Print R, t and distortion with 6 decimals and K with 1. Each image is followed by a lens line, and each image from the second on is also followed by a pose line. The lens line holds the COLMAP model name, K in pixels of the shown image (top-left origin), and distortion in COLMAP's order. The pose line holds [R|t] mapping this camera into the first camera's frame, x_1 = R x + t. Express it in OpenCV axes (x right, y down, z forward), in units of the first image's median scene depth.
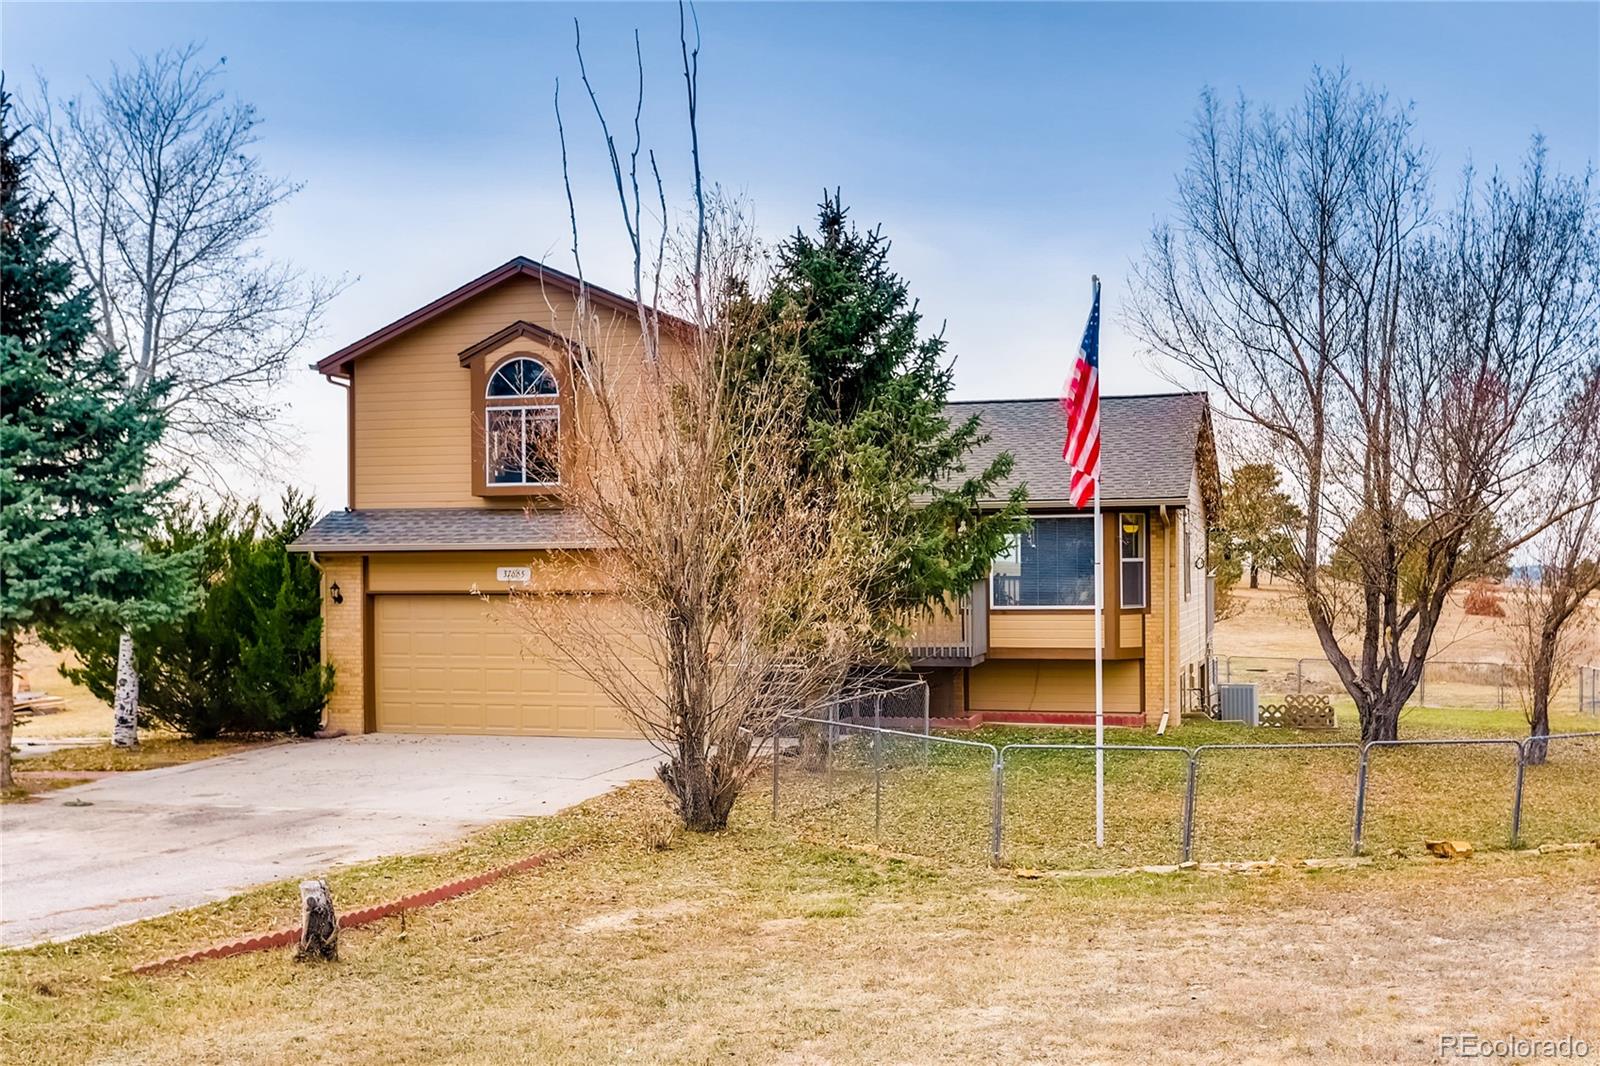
lens RADIAL K [[1516.3, 0, 800.0], [0, 1516.3, 533.0], [0, 0, 1]] dist [-0.002053, -0.007428]
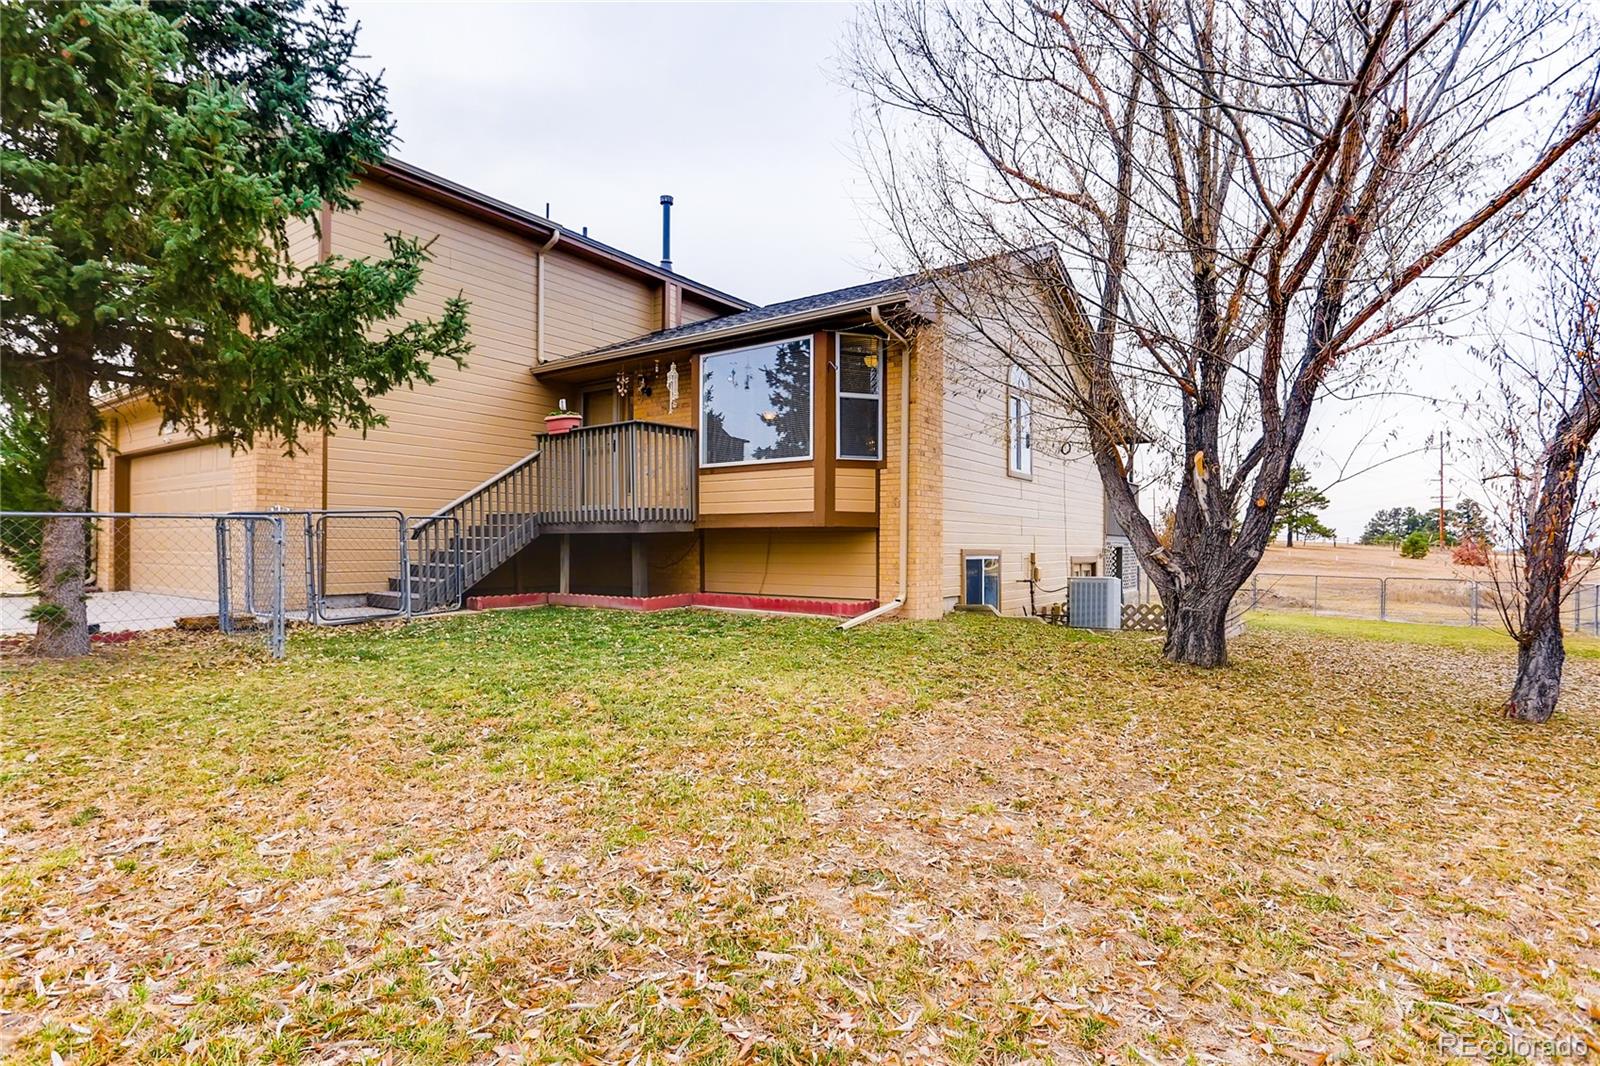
lens RADIAL K [[744.0, 0, 800.0], [0, 744.0, 533.0], [0, 0, 1]] dist [-0.000806, 0.000329]
pose [[0.949880, 0.006969, -0.312537, 0.338213], [-0.004308, 0.999948, 0.009205, 0.090801], [0.312585, -0.007397, 0.949861, 0.701896]]
